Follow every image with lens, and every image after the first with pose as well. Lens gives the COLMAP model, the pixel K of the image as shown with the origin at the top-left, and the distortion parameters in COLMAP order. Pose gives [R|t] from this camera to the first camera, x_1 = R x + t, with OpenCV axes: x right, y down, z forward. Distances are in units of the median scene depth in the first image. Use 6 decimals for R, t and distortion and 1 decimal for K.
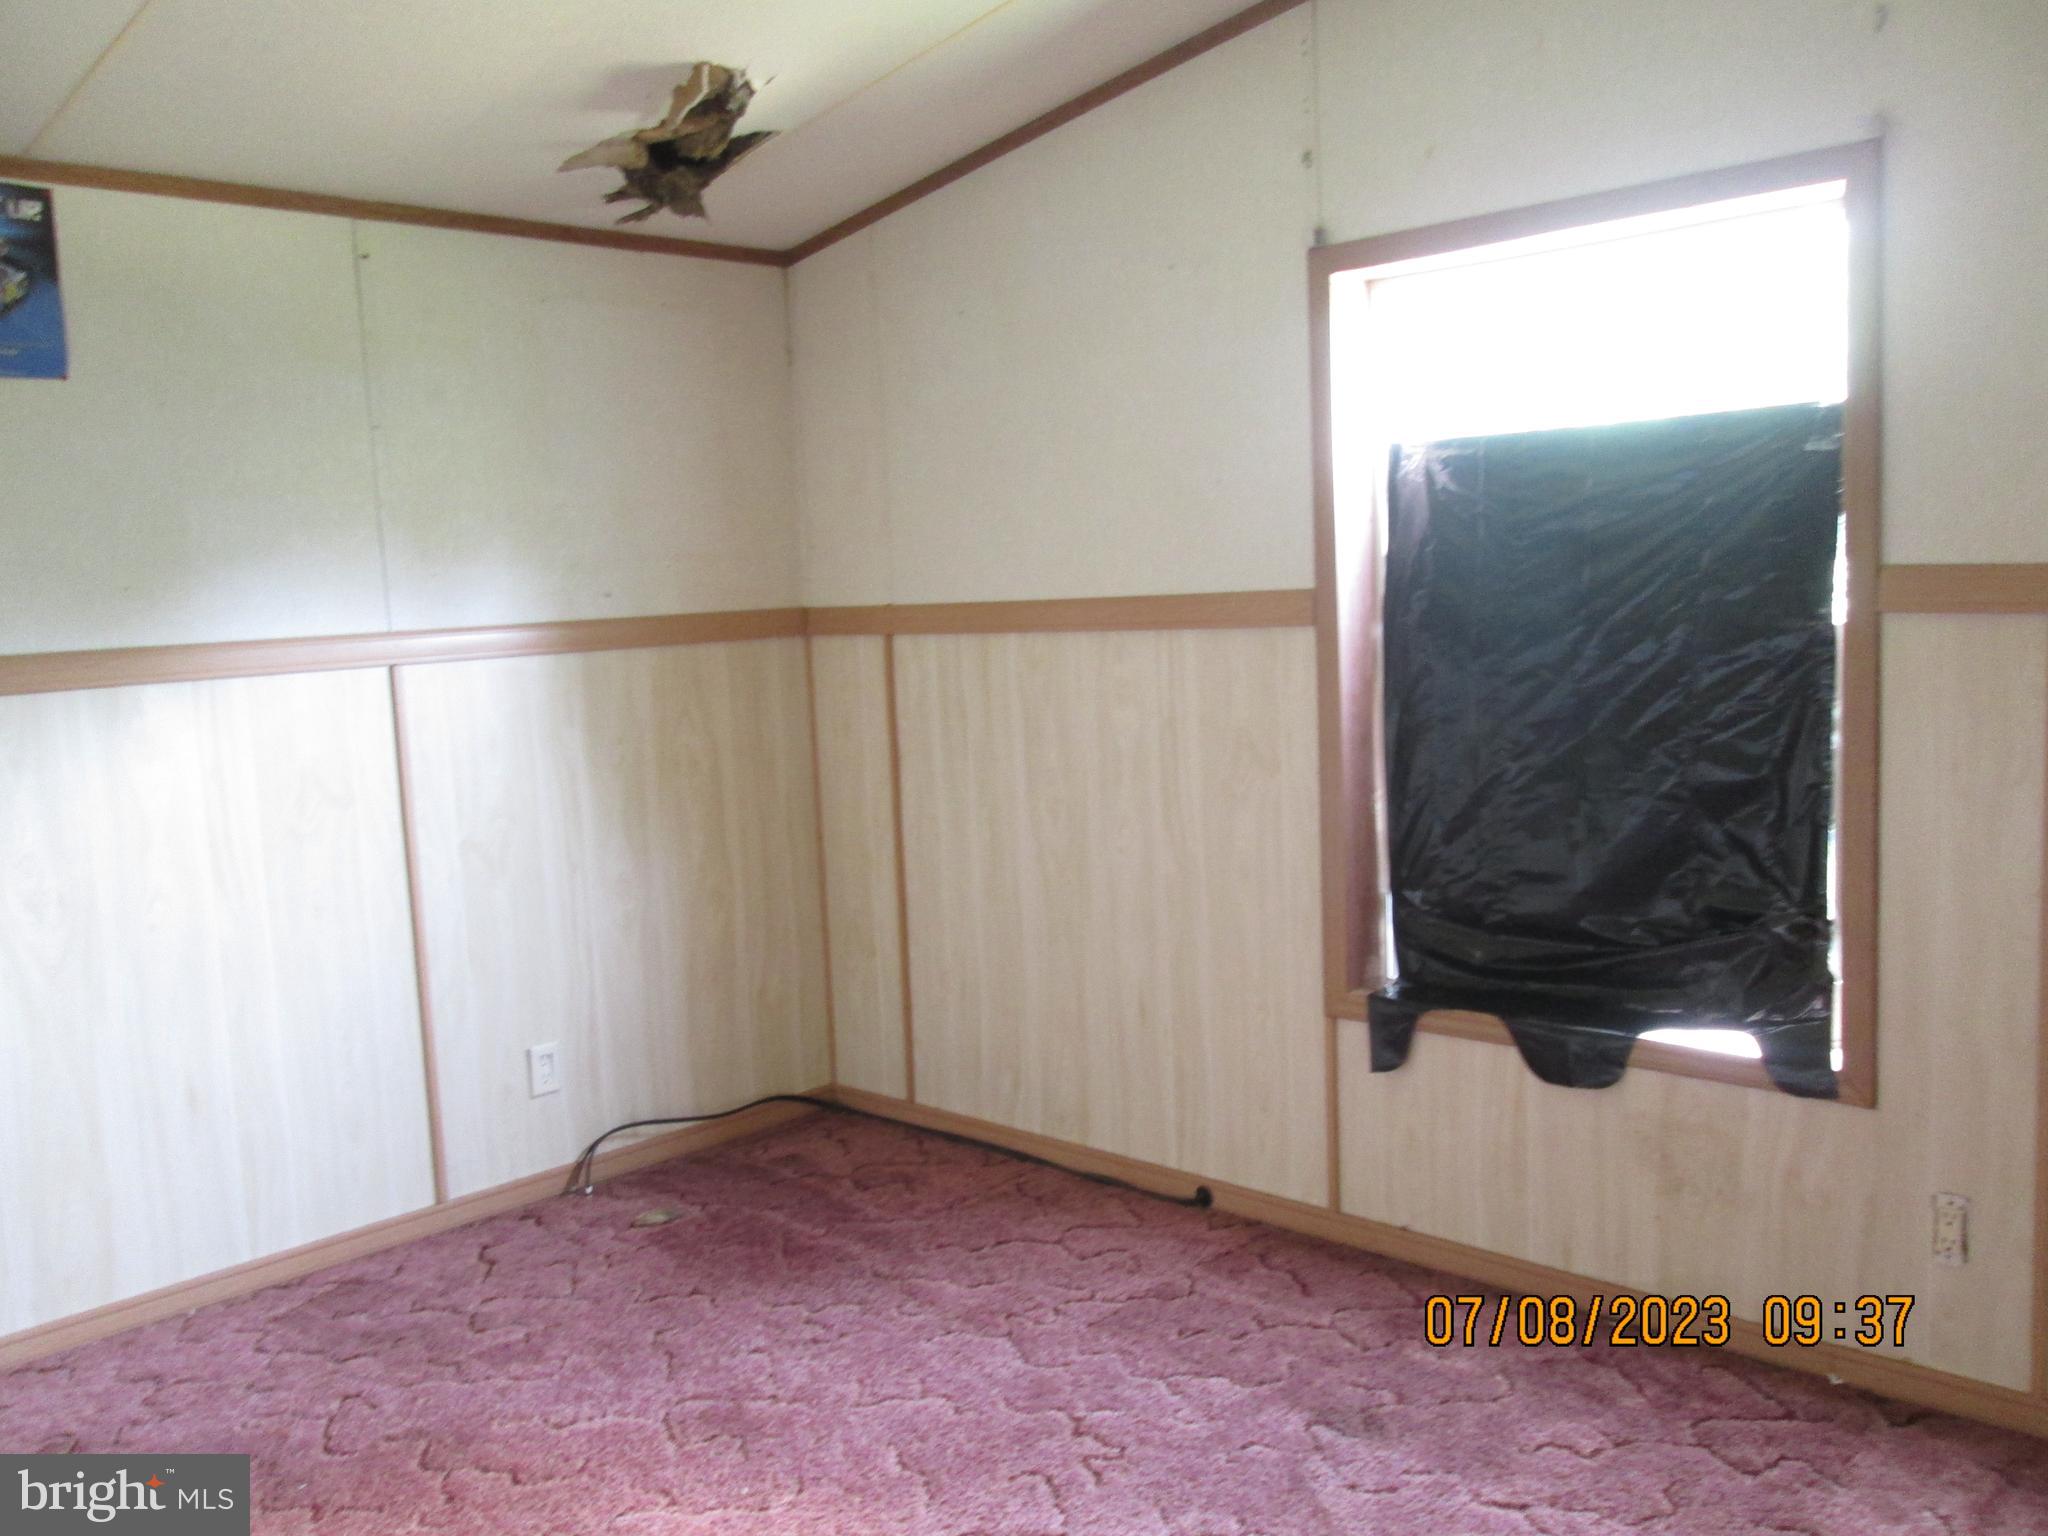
lens RADIAL K [[1763.7, 0, 1024.0], [0, 1763.7, 768.0], [0, 0, 1]] dist [0.001478, -0.001453]
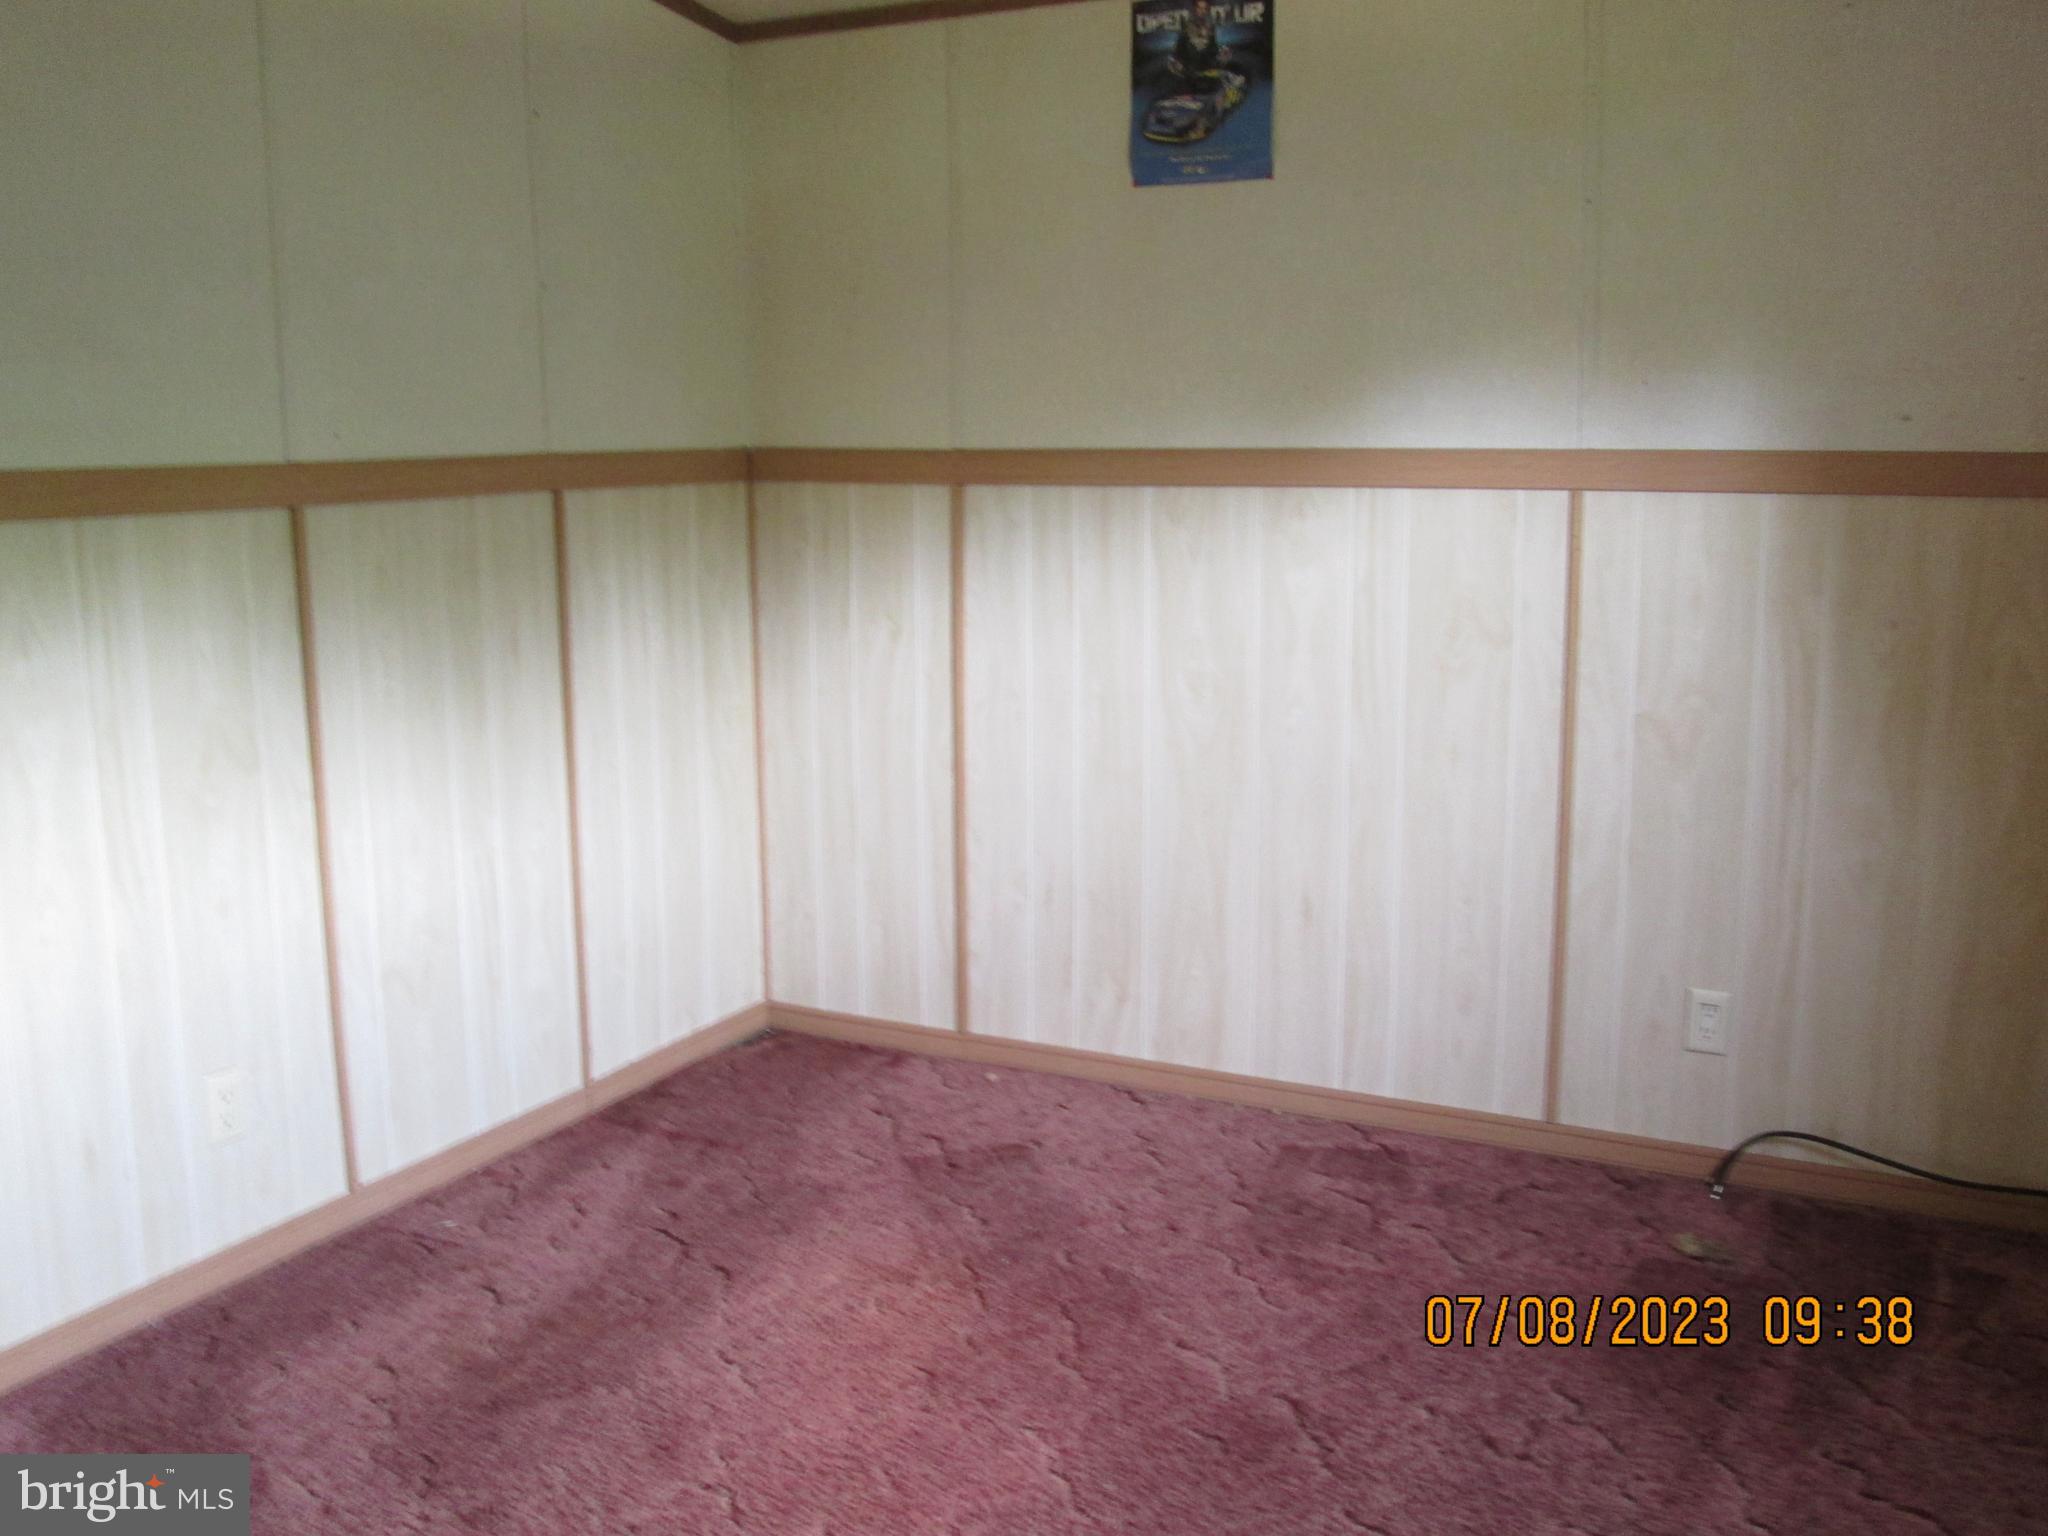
lens RADIAL K [[1950.6, 0, 1024.0], [0, 1950.6, 768.0], [0, 0, 1]] dist [-0.051201, 0.025704]
pose [[0.290159, 0.211470, -0.933321, 0.472914], [-0.111022, 0.976132, 0.186654, -0.075138], [0.950517, 0.049460, 0.306711, 0.492196]]
